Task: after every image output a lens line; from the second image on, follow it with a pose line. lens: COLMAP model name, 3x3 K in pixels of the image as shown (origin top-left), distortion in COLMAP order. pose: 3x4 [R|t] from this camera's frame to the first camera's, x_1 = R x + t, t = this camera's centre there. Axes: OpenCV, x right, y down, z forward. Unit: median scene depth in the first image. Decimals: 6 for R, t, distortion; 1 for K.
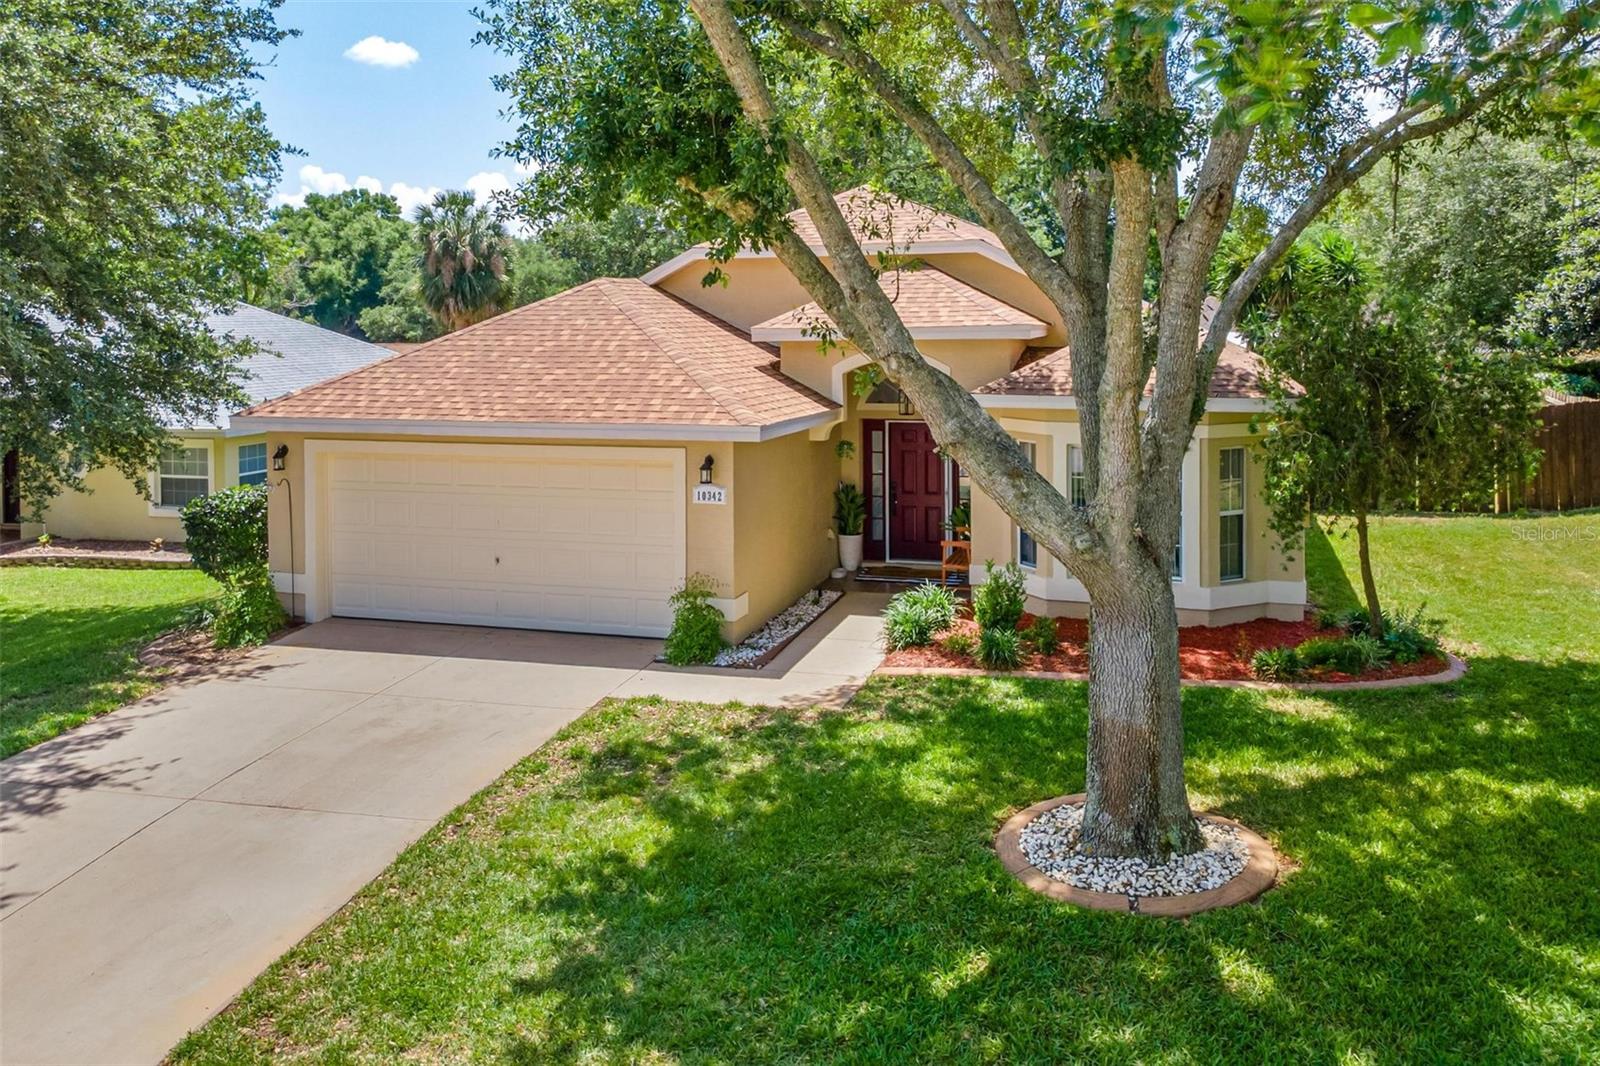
lens RADIAL K [[1116.6, 0, 799.1], [0, 1116.6, 486.9], [0, 0, 1]] dist [0.005545, 0.000474]
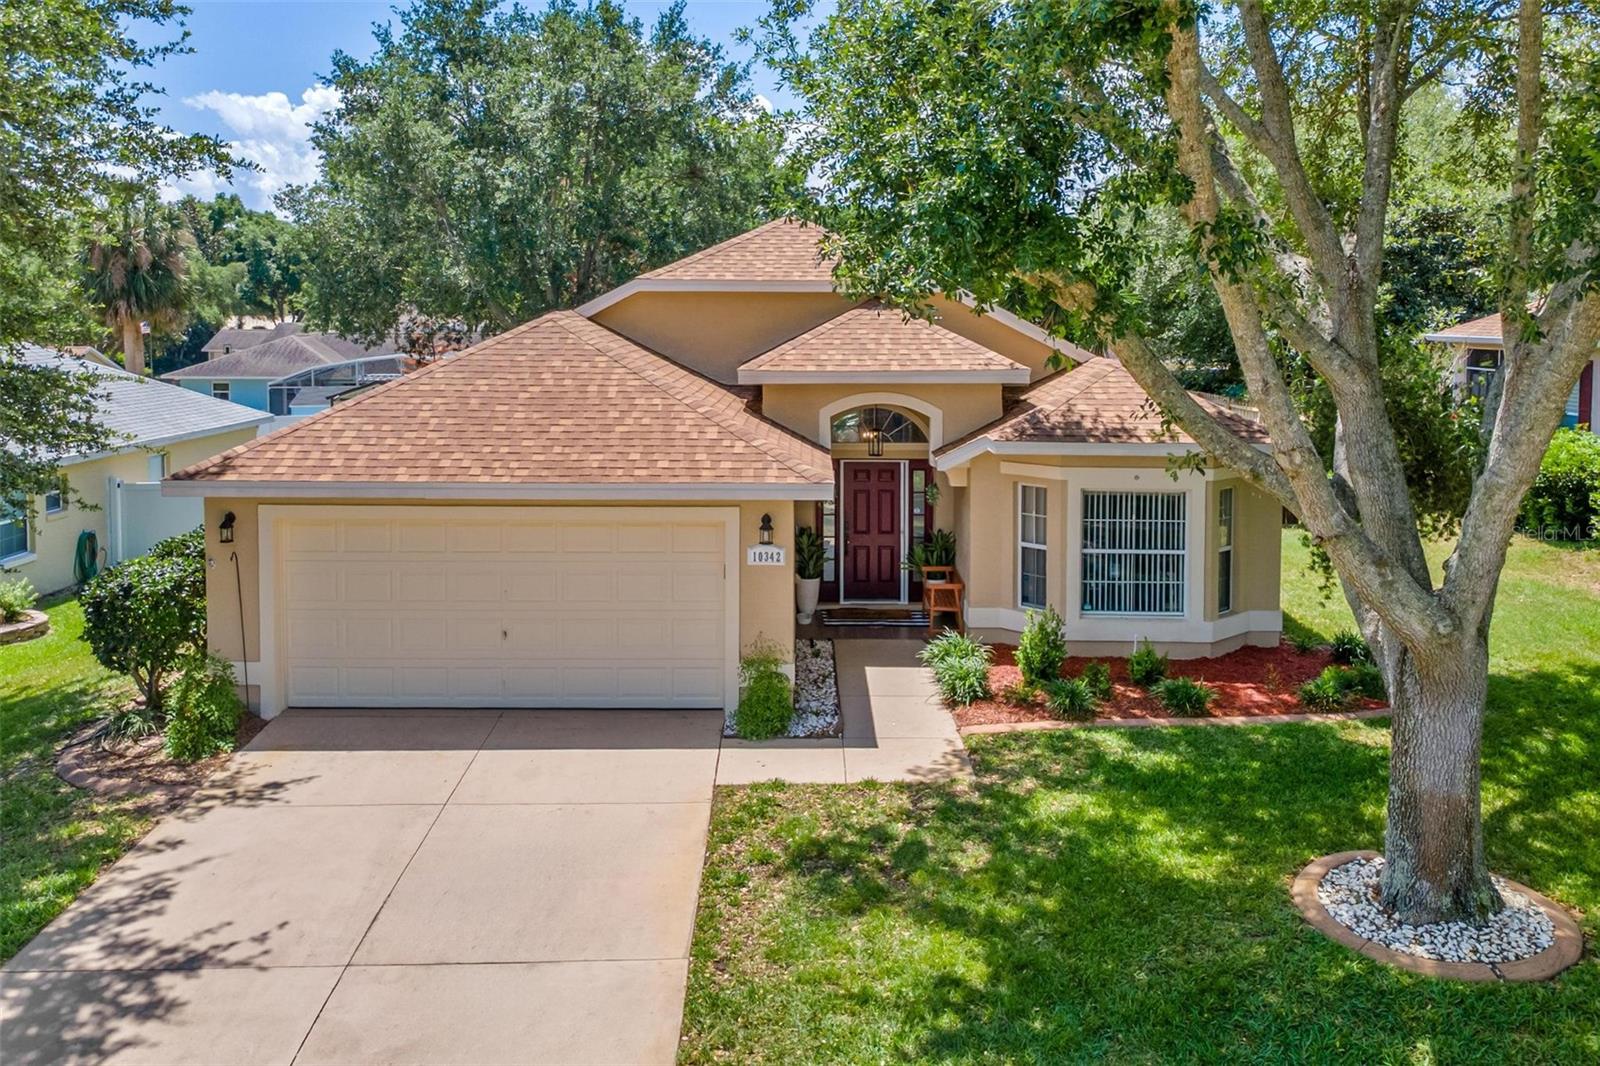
lens RADIAL K [[1118.9, 0, 732.1], [0, 1118.9, 524.3], [0, 0, 1]] dist [-0.004913, 0.038005]
pose [[0.966753, -0.036189, 0.253139, -0.350479], [0.027785, 0.998940, 0.036699, -0.055489], [-0.254198, -0.028445, 0.966734, 0.095420]]
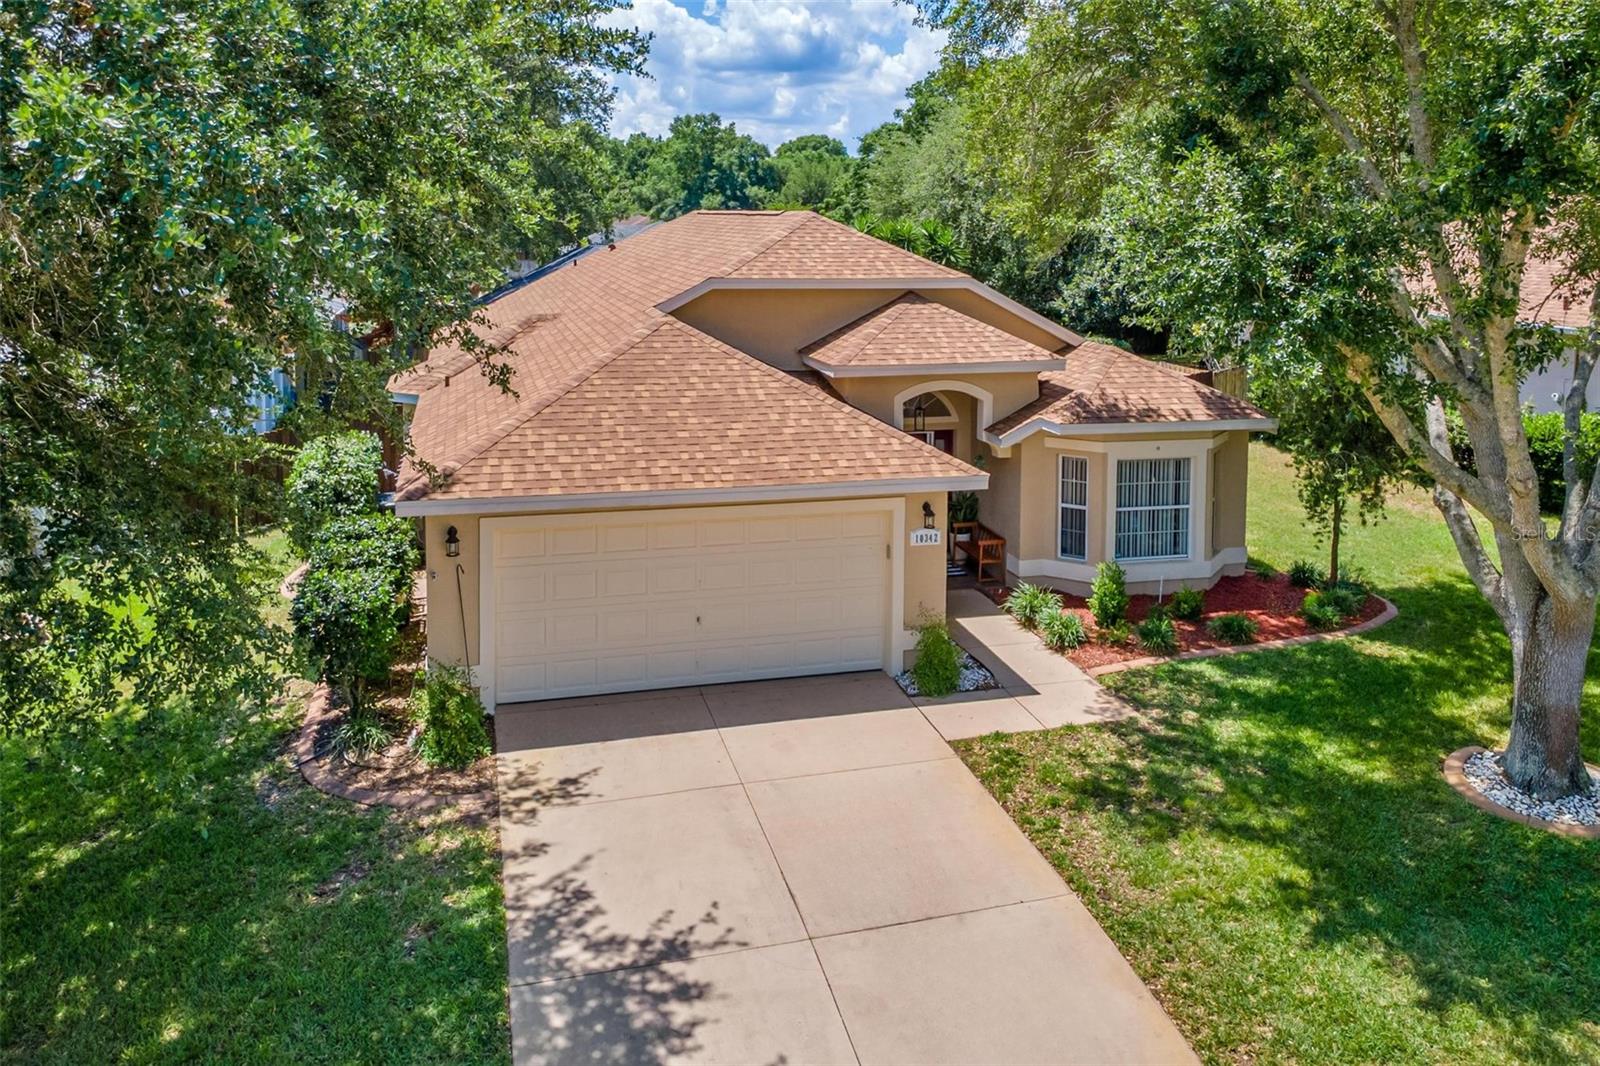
lens RADIAL K [[1112.8, 0, 706.8], [0, 1112.8, 452.9], [0, 0, 1]] dist [0.023727, 0.038048]
pose [[0.874528, -0.081658, 0.478051, -0.800386], [0.057064, 0.996201, 0.065776, -0.162709], [-0.481606, -0.030243, 0.875866, 0.141455]]
